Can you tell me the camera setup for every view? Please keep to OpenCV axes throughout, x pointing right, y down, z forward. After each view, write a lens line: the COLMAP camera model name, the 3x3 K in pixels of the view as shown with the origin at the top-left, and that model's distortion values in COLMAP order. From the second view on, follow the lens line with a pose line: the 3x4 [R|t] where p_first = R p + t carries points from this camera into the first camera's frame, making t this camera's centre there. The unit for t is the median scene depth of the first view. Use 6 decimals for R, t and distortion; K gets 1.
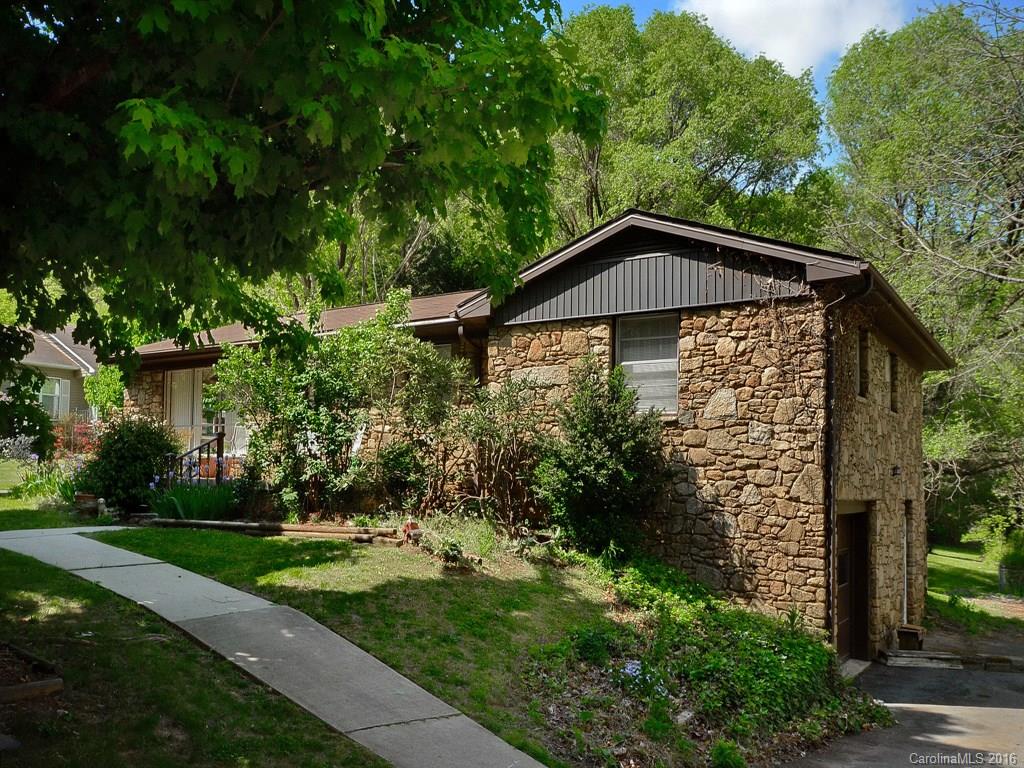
lens RADIAL K [[903.3, 0, 514.7], [0, 903.3, 387.3], [0, 0, 1]] dist [0.013819, 0.004036]
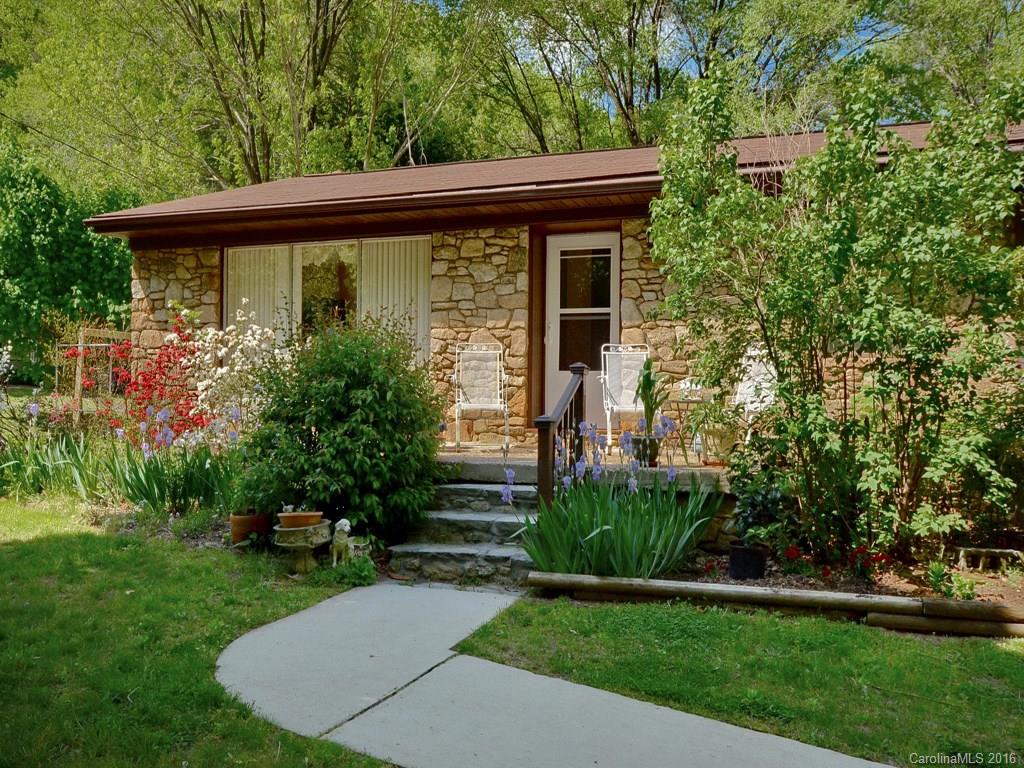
lens RADIAL K [[903.3, 0, 509.3], [0, 903.3, 385.5], [0, 0, 1]] dist [0.013819, 0.004036]
pose [[0.974341, -0.012494, 0.224728, -0.473886], [-0.010521, 0.994839, 0.100922, 0.011875], [-0.224829, -0.100697, 0.969181, 0.560318]]
